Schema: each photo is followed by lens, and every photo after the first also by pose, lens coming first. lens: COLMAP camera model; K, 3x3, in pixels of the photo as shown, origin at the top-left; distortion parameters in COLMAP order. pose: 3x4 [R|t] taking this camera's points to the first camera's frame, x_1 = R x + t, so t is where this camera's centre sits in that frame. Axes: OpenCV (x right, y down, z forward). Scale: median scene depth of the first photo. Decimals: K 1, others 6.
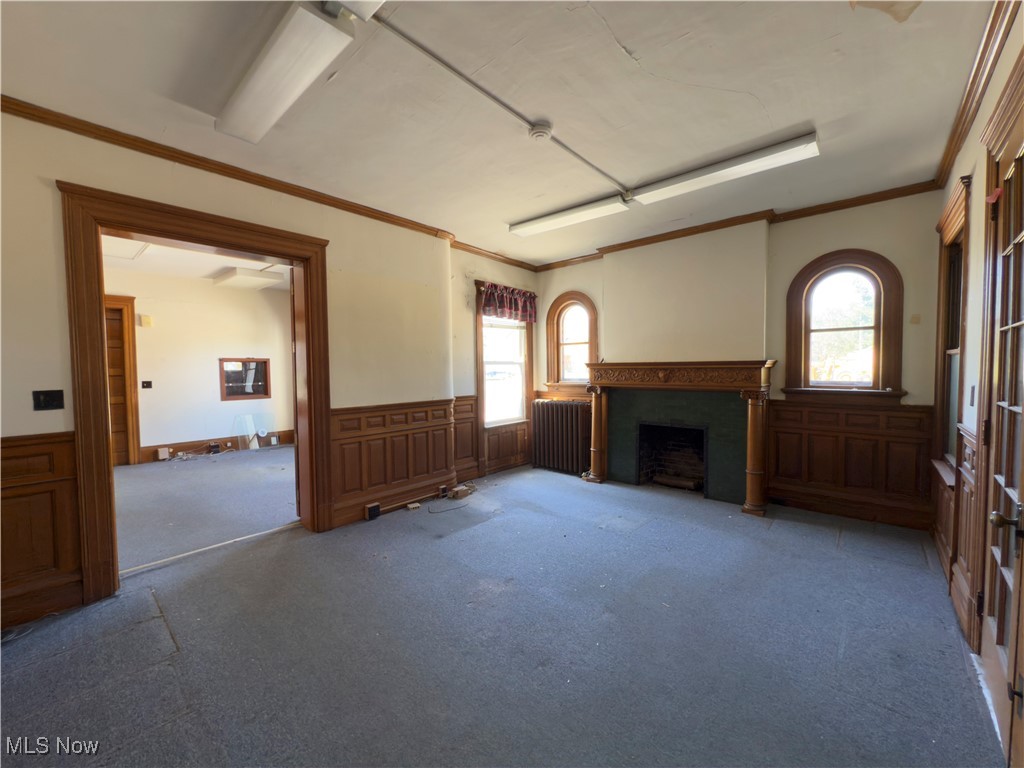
lens RADIAL K [[409.7, 0, 514.4], [0, 409.7, 384.5], [0, 0, 1]] dist [-0.000771, -0.000132]
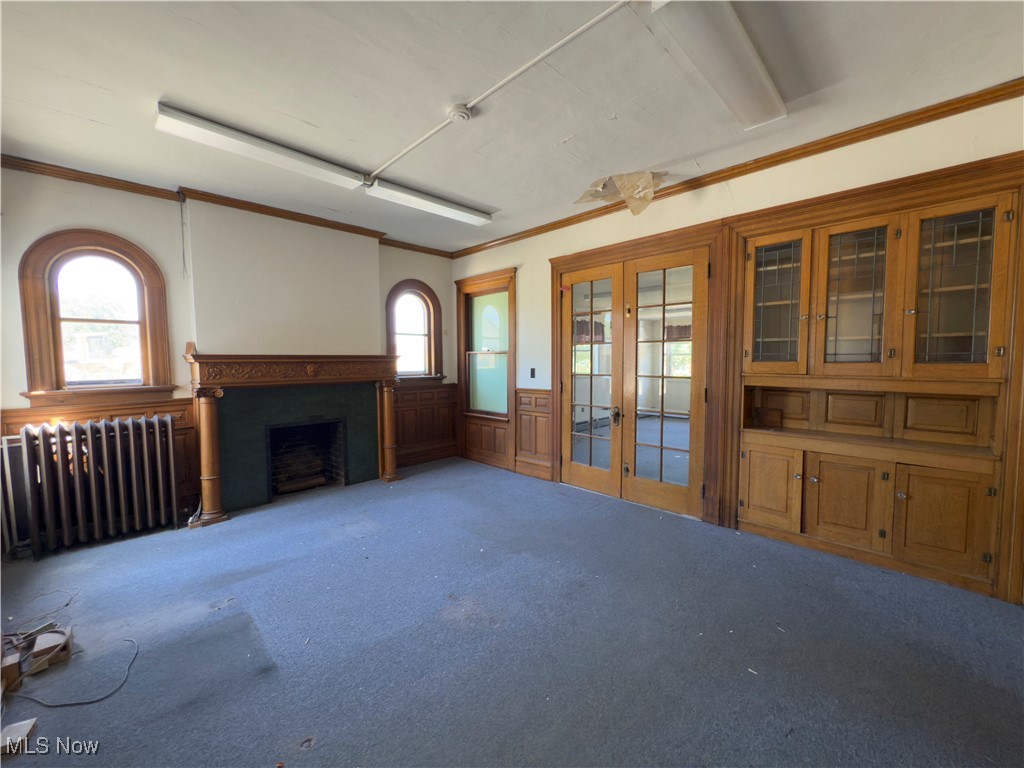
lens RADIAL K [[409.7, 0, 514.4], [0, 409.7, 384.5], [0, 0, 1]] dist [-0.000771, -0.000132]
pose [[0.062604, -0.054026, 0.996575, -0.574861], [0.044942, 0.997673, 0.051263, -0.016605], [-0.997026, 0.041579, 0.064886, 0.523215]]
